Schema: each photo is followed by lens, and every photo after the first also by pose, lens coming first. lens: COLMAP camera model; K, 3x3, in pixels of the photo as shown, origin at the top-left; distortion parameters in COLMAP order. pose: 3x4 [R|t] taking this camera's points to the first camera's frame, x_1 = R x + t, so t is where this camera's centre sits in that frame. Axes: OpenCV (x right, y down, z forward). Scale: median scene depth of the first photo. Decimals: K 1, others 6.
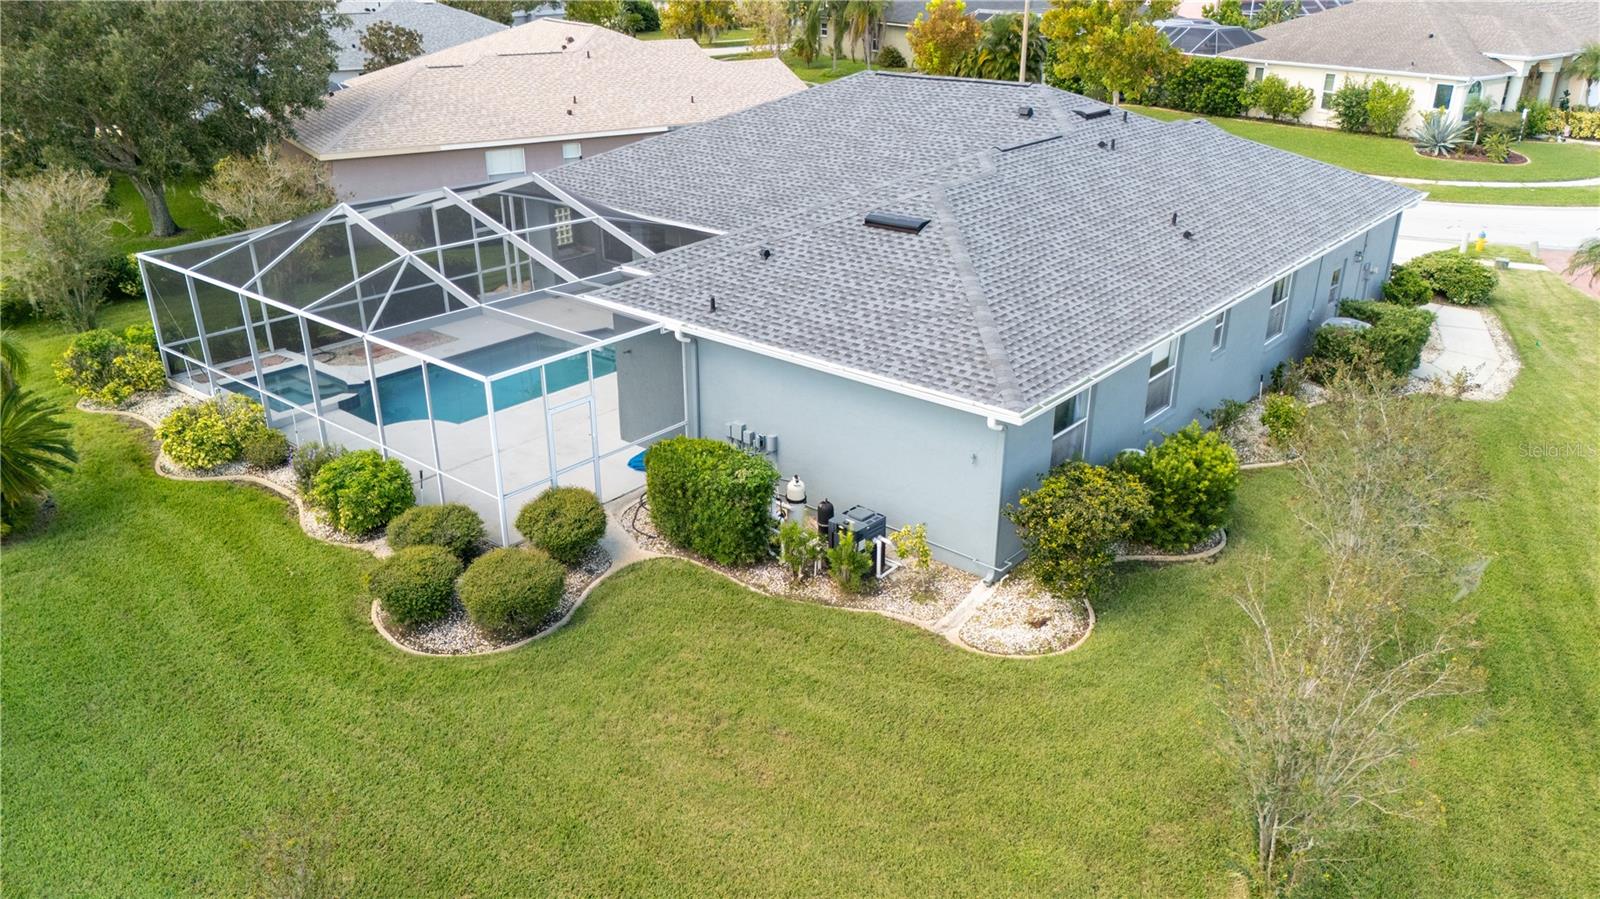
lens RADIAL K [[1181.3, 0, 800.0], [0, 1181.3, 449.5], [0, 0, 1]] dist [0.051159, -0.038584]
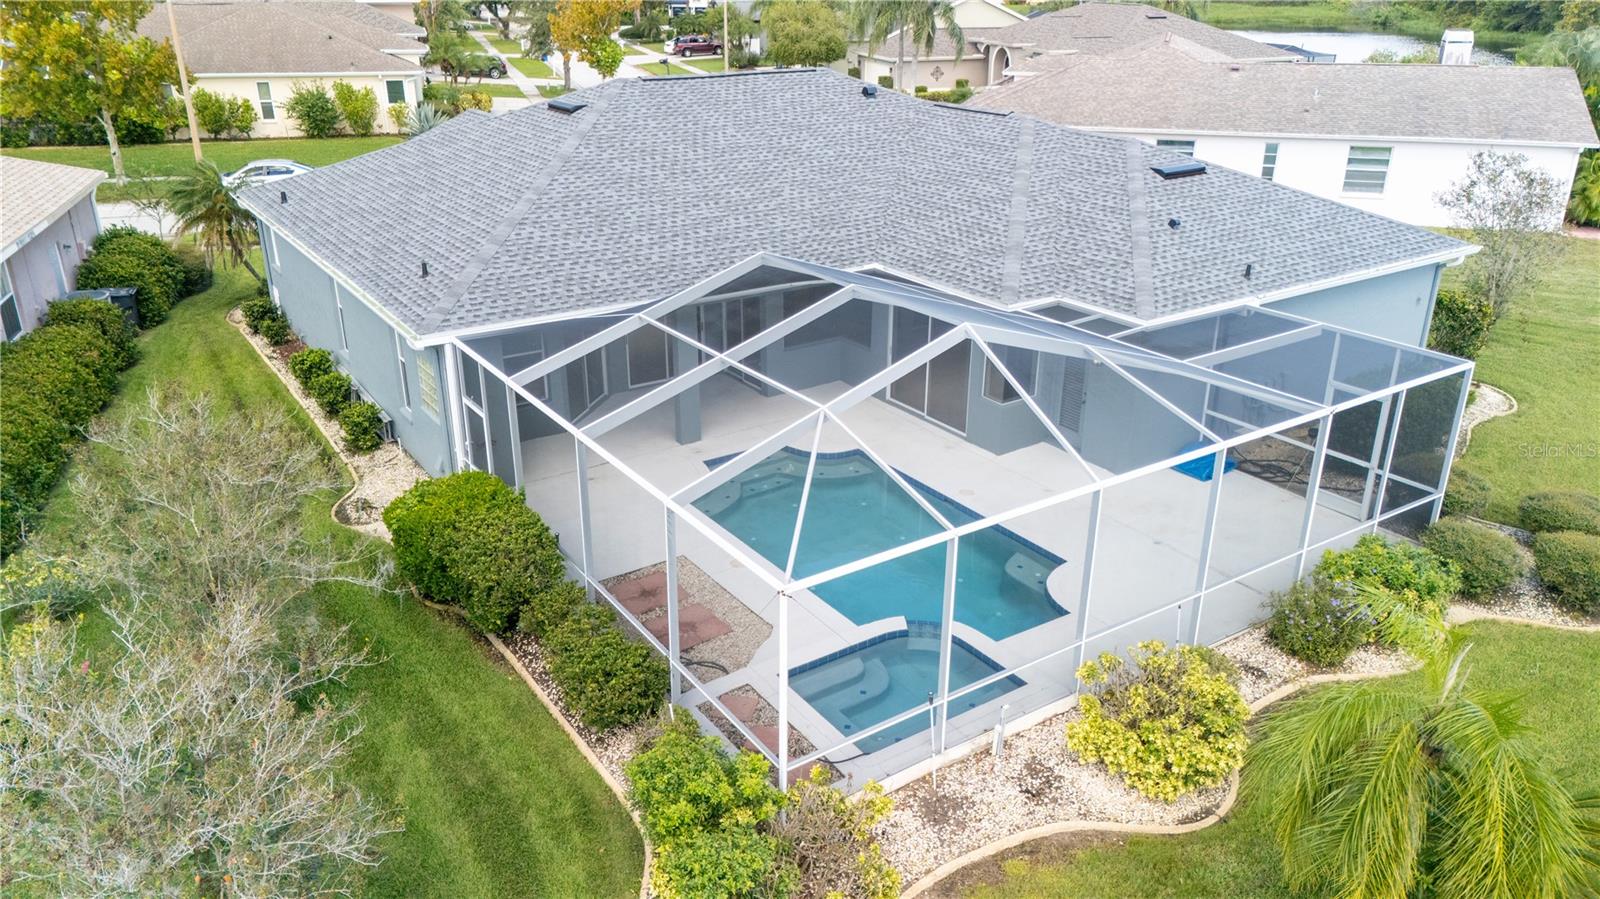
lens RADIAL K [[1181.3, 0, 800.0], [0, 1181.3, 449.5], [0, 0, 1]] dist [0.051159, -0.038584]
pose [[0.274096, -0.364992, 0.889748, -0.412006], [0.378899, 0.891333, 0.248919, -0.140851], [-0.883916, 0.268897, 0.382606, 0.371200]]
